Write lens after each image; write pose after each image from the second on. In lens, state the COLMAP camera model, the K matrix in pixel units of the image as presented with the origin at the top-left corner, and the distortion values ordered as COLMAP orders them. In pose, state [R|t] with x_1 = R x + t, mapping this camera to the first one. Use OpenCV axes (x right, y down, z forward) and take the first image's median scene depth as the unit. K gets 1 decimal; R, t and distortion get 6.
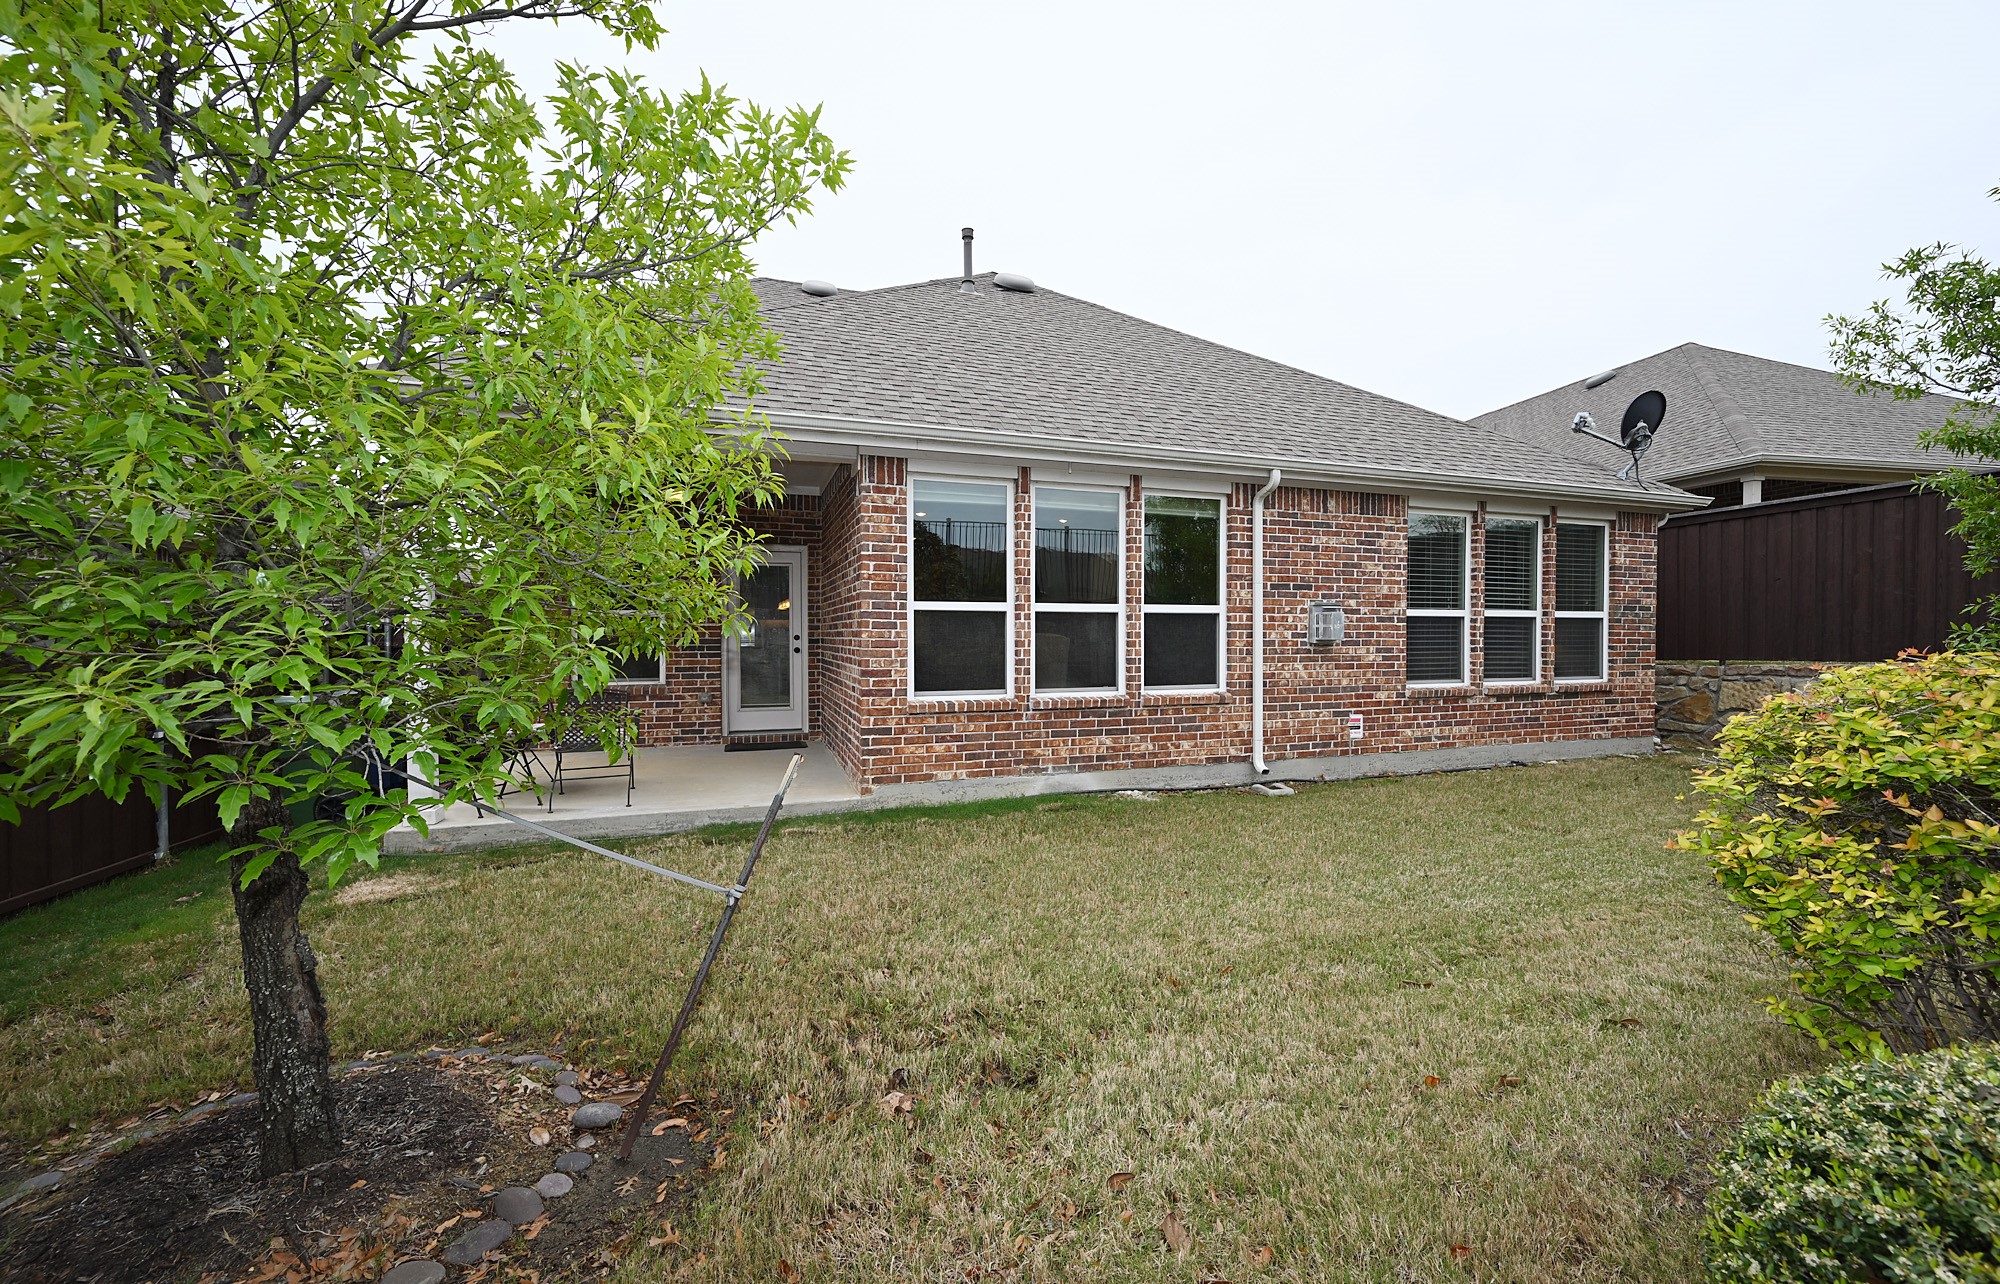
lens RADIAL K [[795.9, 0, 1019.2], [0, 795.9, 648.3], [0, 0, 1]] dist [-0.000036, 0.000037]
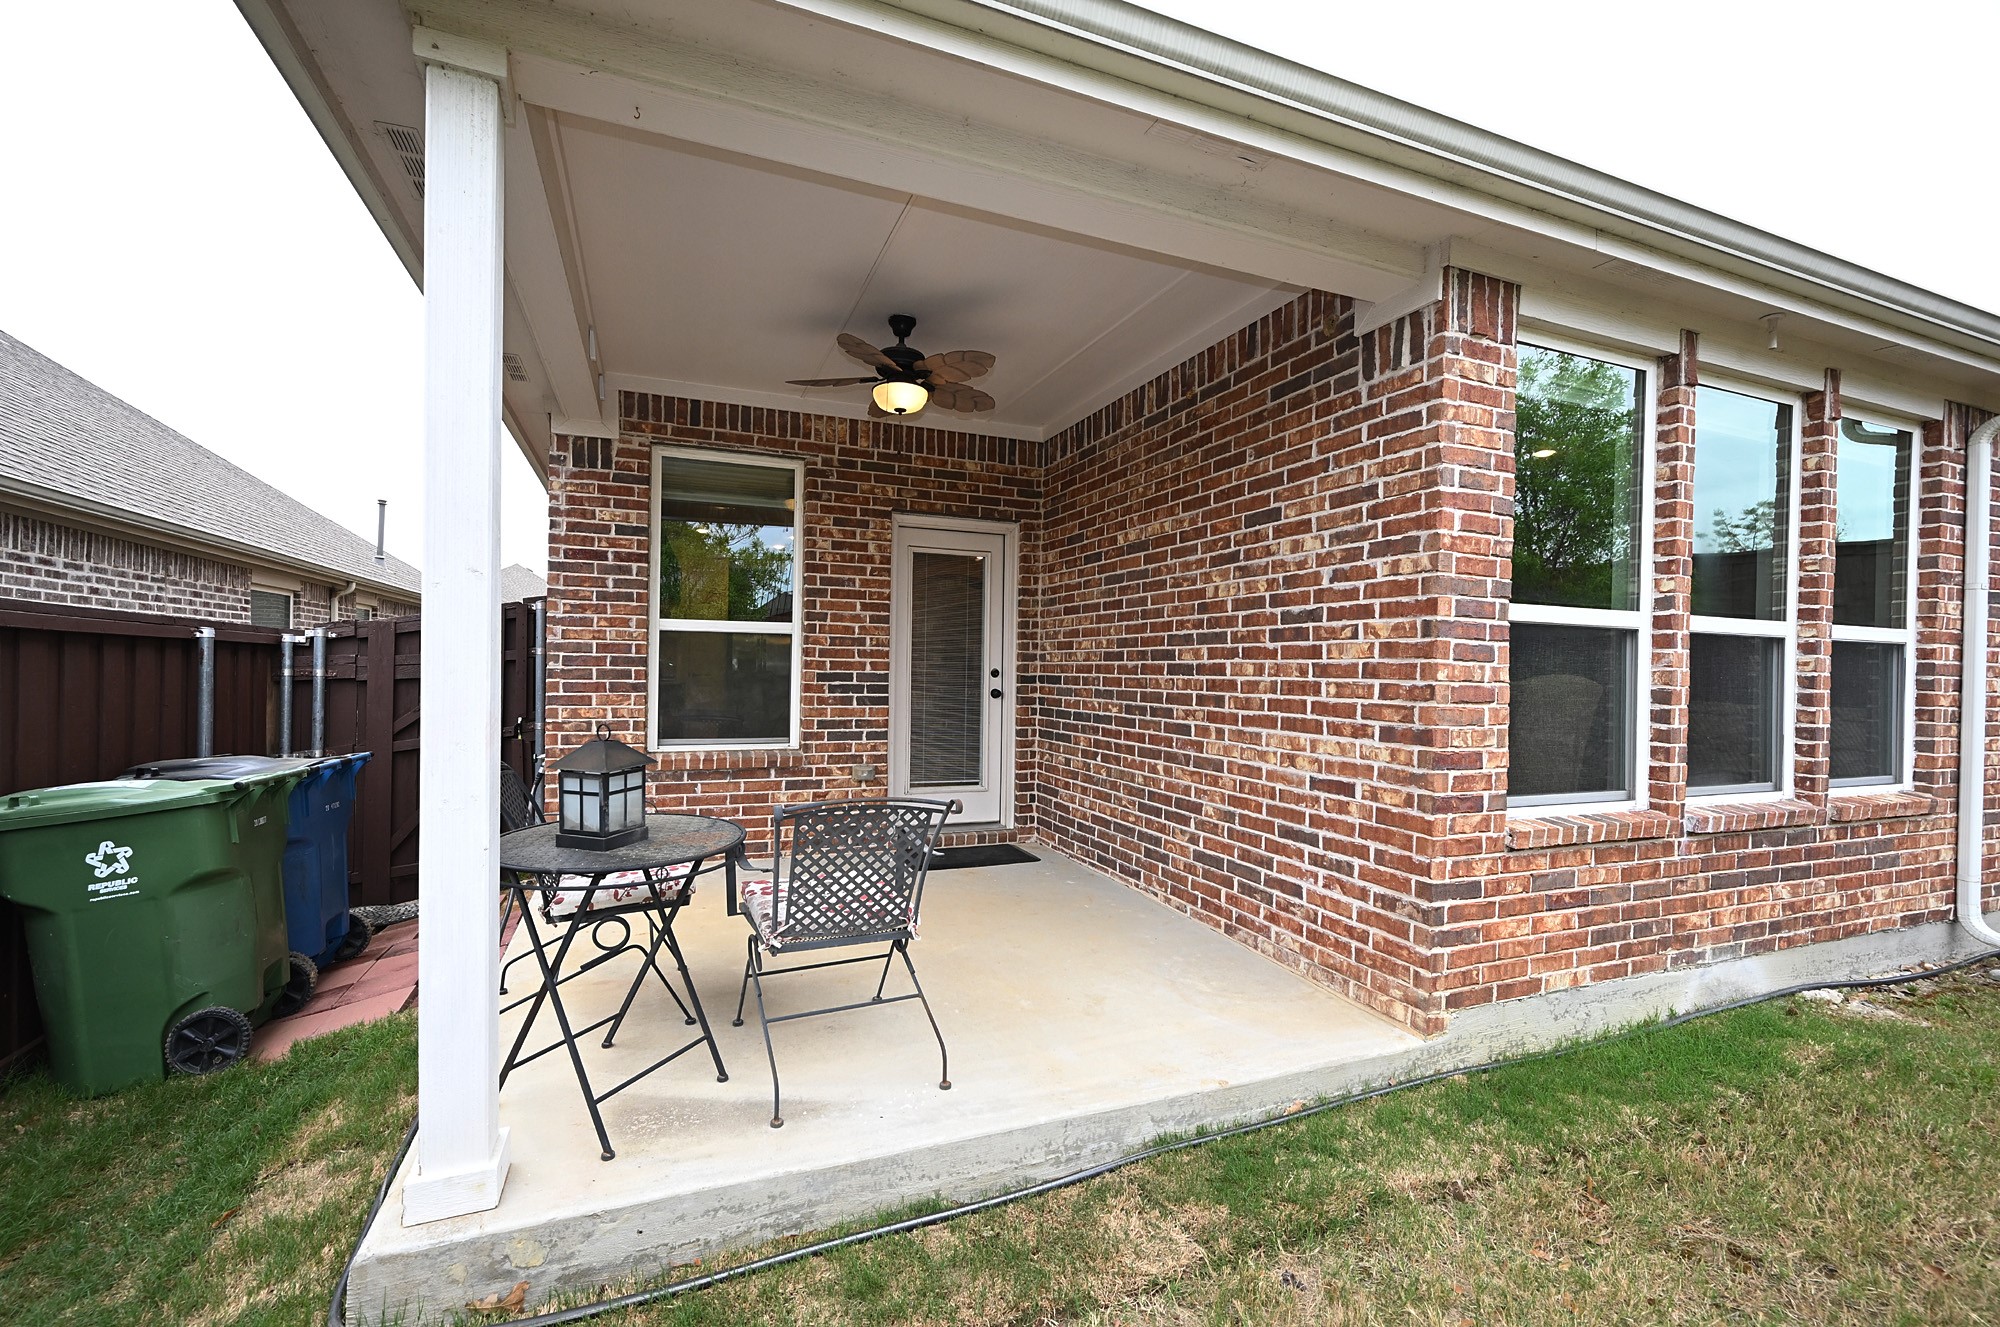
lens RADIAL K [[833.8, 0, 986.0], [0, 833.8, 676.4], [0, 0, 1]] dist [0.000513, 0.000069]
pose [[0.999532, 0.017979, 0.024768, -0.387280], [-0.017732, 0.999791, -0.010144, -0.005367], [-0.024945, 0.009700, 0.999642, 0.457561]]
